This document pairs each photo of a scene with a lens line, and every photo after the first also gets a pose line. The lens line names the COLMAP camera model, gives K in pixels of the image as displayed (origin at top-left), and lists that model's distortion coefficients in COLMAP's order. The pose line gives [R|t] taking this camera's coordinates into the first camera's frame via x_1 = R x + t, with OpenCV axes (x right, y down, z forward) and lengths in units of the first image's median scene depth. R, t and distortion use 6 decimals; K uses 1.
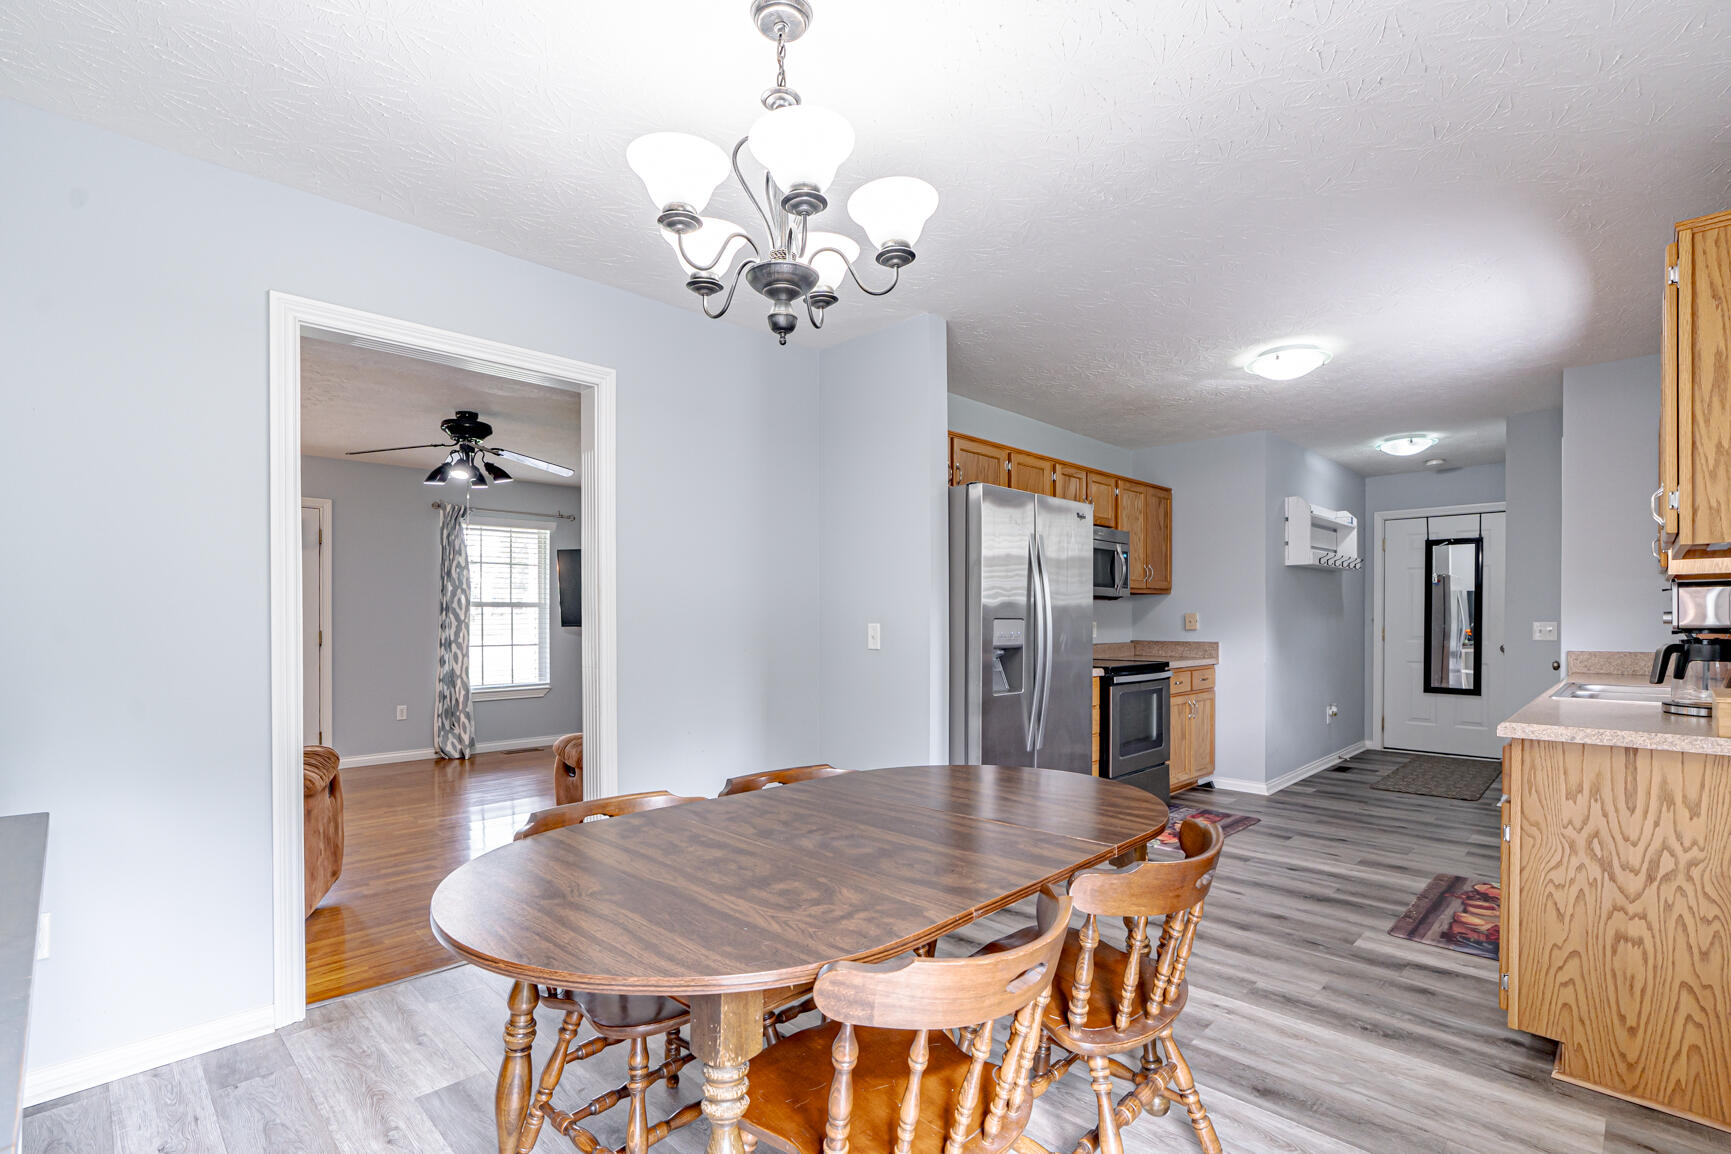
lens RADIAL K [[784.3, 0, 851.7], [0, 784.3, 621.8], [0, 0, 1]] dist [-0.014584, 0.003369]
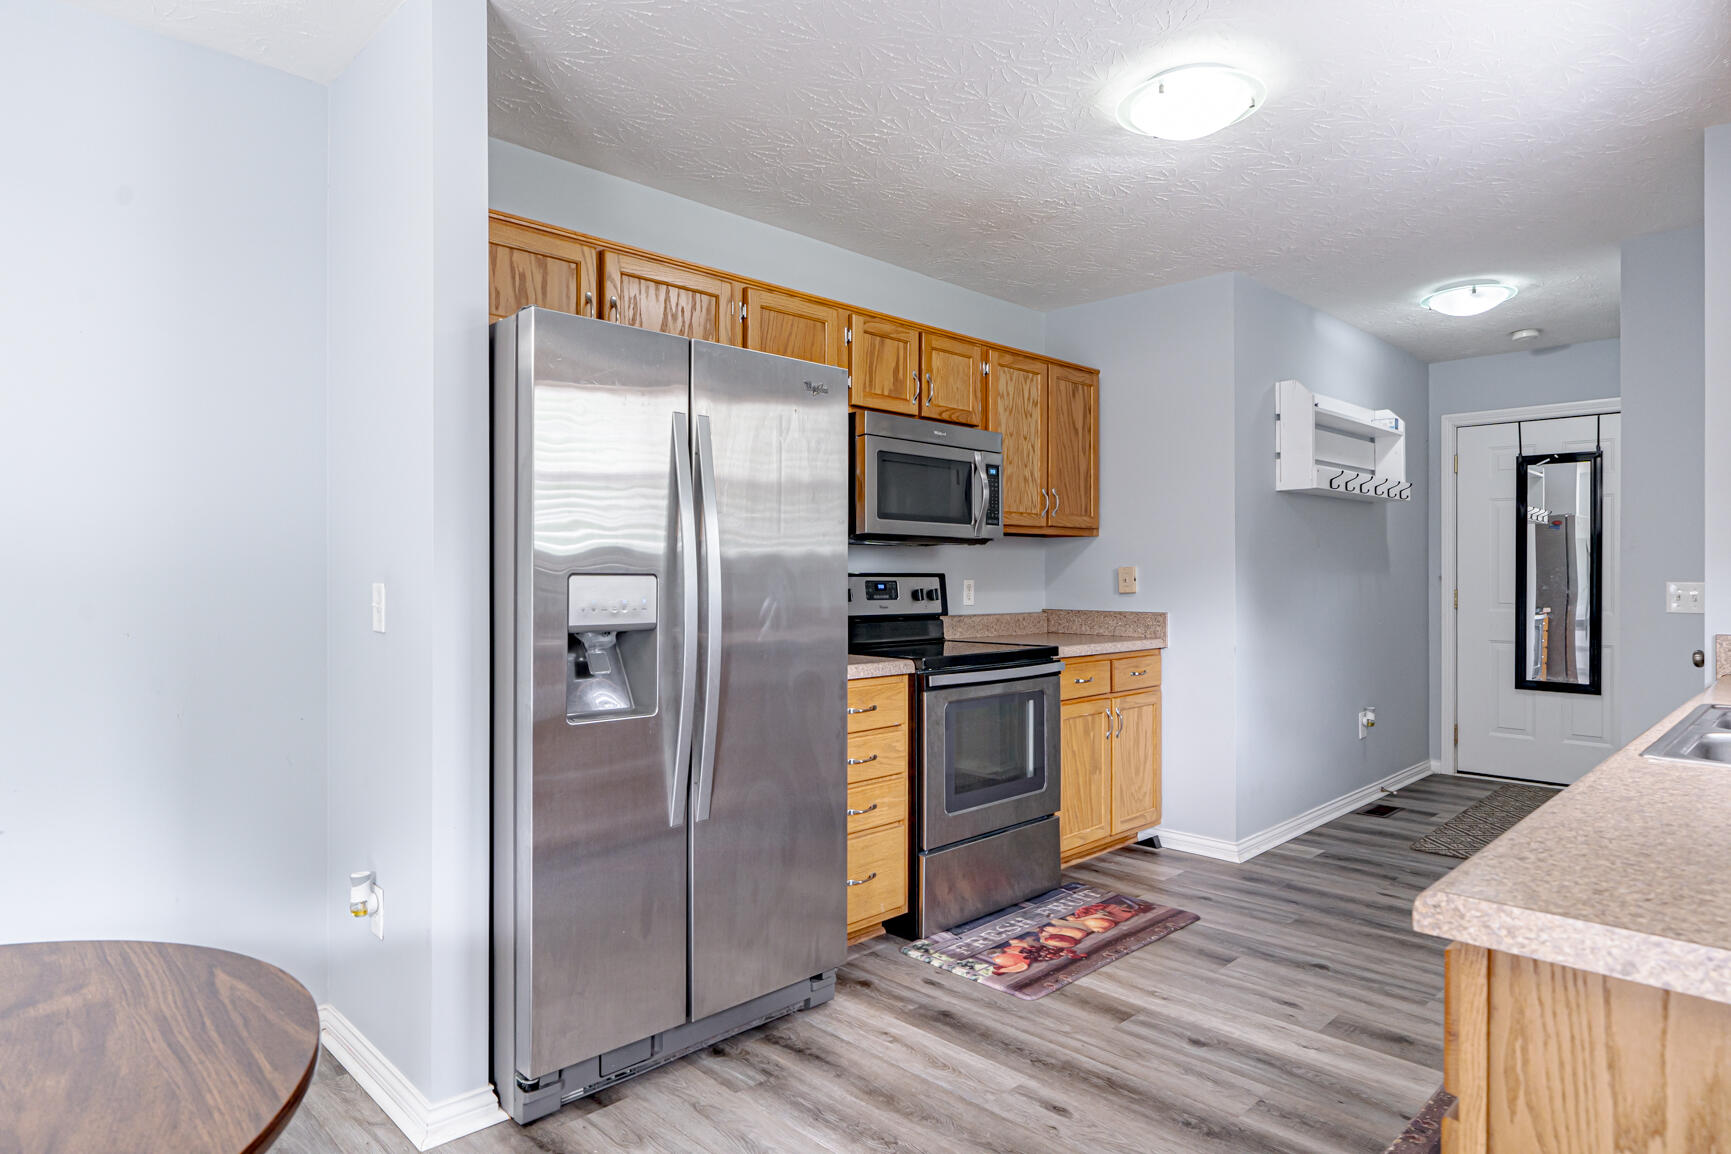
lens RADIAL K [[971.7, 0, 859.5], [0, 971.7, 569.2], [0, 0, 1]] dist [-0.006952, -0.002272]
pose [[0.999991, 0.001977, -0.003825, 0.233445], [-0.002016, 0.999946, -0.010175, -0.000568], [0.003804, 0.010183, 0.999941, 0.229970]]
